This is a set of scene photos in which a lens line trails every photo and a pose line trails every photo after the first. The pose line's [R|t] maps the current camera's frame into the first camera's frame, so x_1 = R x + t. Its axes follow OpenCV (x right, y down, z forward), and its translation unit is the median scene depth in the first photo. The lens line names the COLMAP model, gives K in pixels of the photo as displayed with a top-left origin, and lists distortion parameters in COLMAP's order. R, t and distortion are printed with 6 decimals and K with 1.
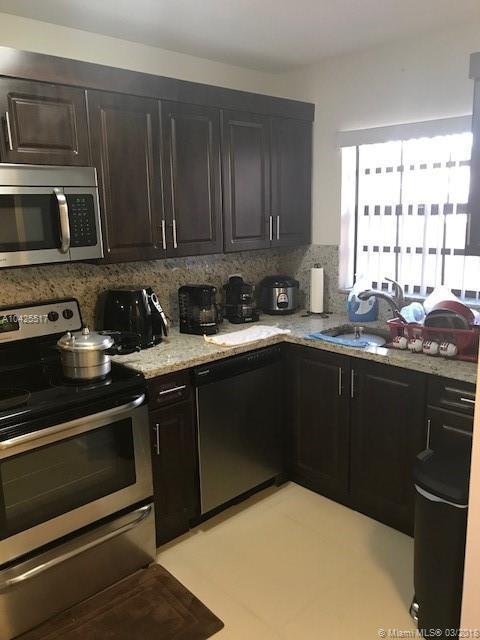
lens RADIAL K [[537.2, 0, 240.0], [0, 537.2, 320.0], [0, 0, 1]] dist [0.006395, 0.001934]
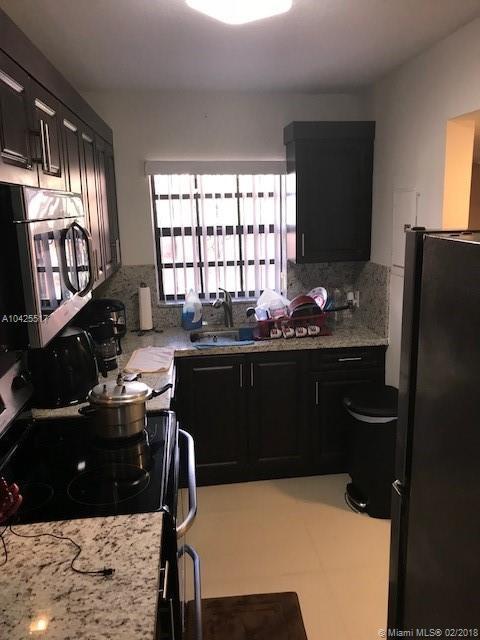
lens RADIAL K [[522.6, 0, 240.3], [0, 522.6, 331.6], [0, 0, 1]] dist [-0.013720, -0.002750]
pose [[0.606116, -0.176983, 0.775436, -0.664482], [0.185692, 0.979475, 0.078407, -0.070472], [-0.773396, 0.096468, 0.626540, 0.261333]]
